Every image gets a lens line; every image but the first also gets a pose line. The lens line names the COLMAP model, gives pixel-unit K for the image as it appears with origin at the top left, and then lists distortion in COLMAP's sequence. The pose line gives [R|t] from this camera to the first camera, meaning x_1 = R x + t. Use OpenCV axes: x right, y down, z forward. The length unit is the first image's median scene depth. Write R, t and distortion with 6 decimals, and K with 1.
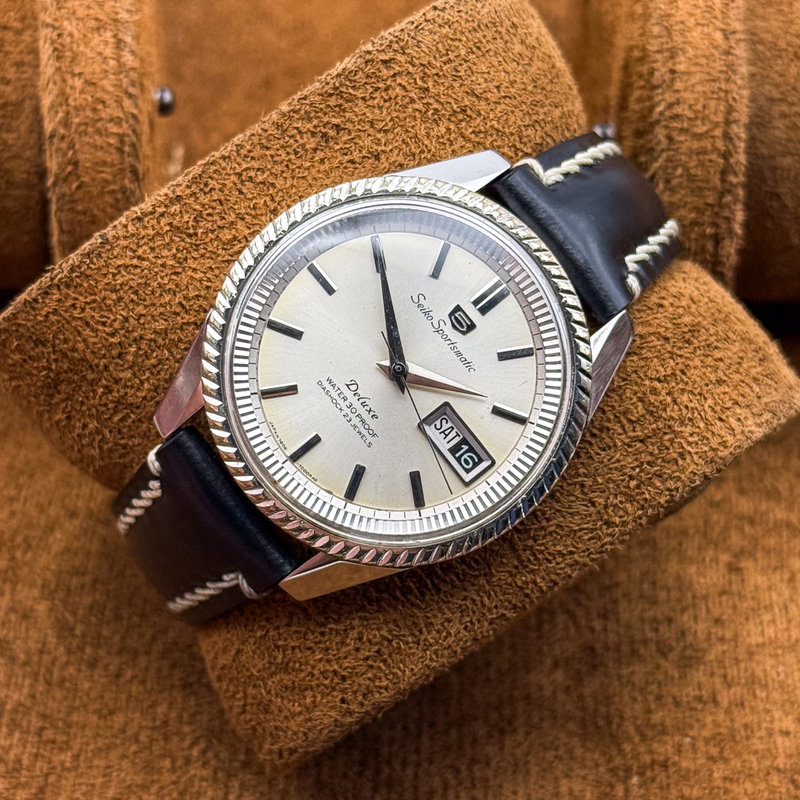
lens RADIAL K [[2297.1, 0, 384.5], [0, 2297.1, 395.9], [0, 0, 1]] dist [0.193267, 1.216804]
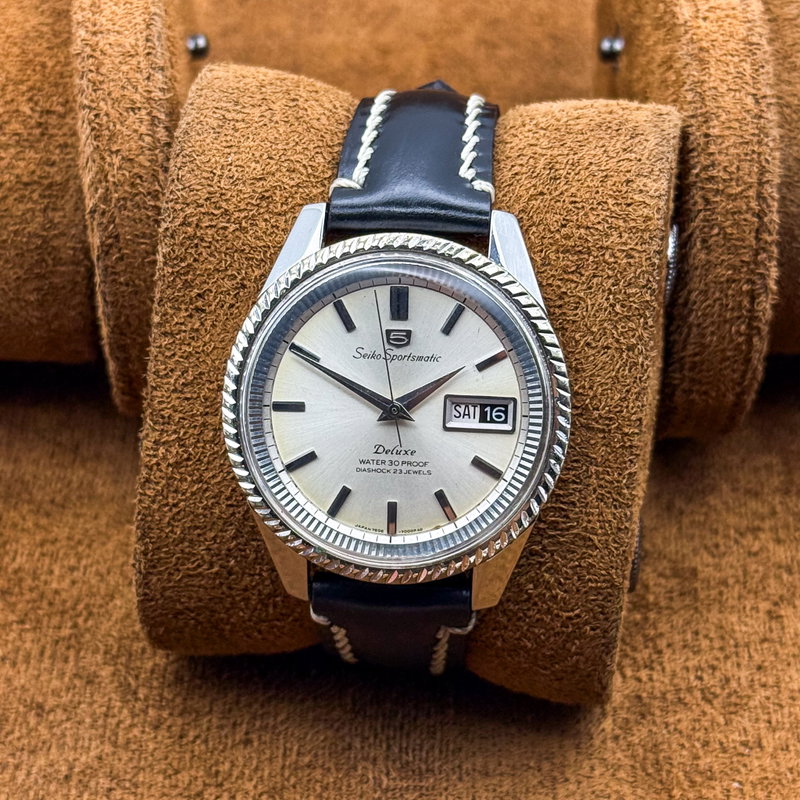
lens RADIAL K [[2297.1, 0, 384.5], [0, 2297.1, 395.9], [0, 0, 1]] dist [0.193267, 1.216804]
pose [[0.650950, -0.746318, -0.138833, 0.156855], [0.755494, 0.654769, 0.022498, -0.043084], [0.074113, -0.119532, 0.990060, -0.096124]]
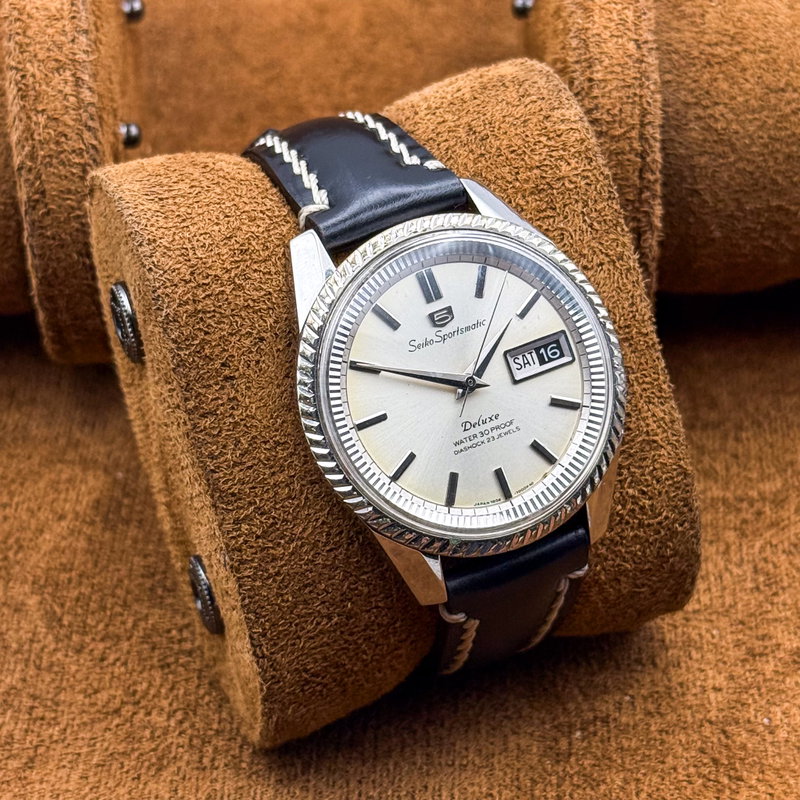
lens RADIAL K [[2297.1, 0, 384.5], [0, 2297.1, 395.9], [0, 0, 1]] dist [0.193267, 1.216804]
pose [[0.306098, -0.943540, 0.126632, -0.151016], [0.907714, 0.329363, 0.259952, -0.330126], [-0.286983, 0.035375, 0.957282, -0.070295]]
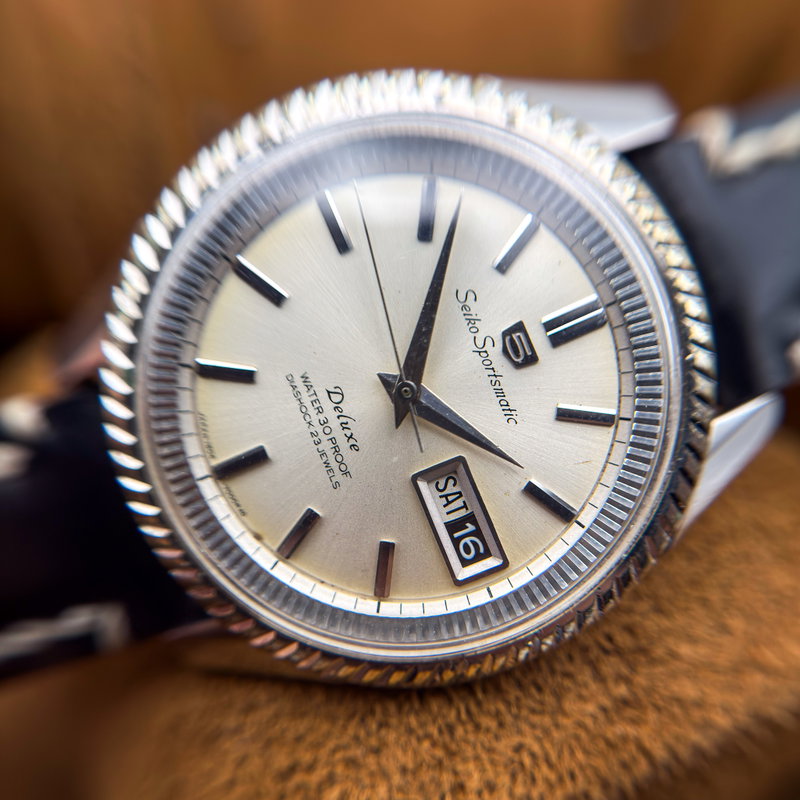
lens RADIAL K [[954.8, 0, 399.6], [0, 954.8, 418.9], [0, 0, 1]] dist [0.796767, -0.002109]
pose [[0.959053, 0.279668, -0.044761, 0.018328], [-0.275420, 0.957747, 0.082859, -0.025622], [0.066043, -0.067138, 0.995556, 0.696668]]
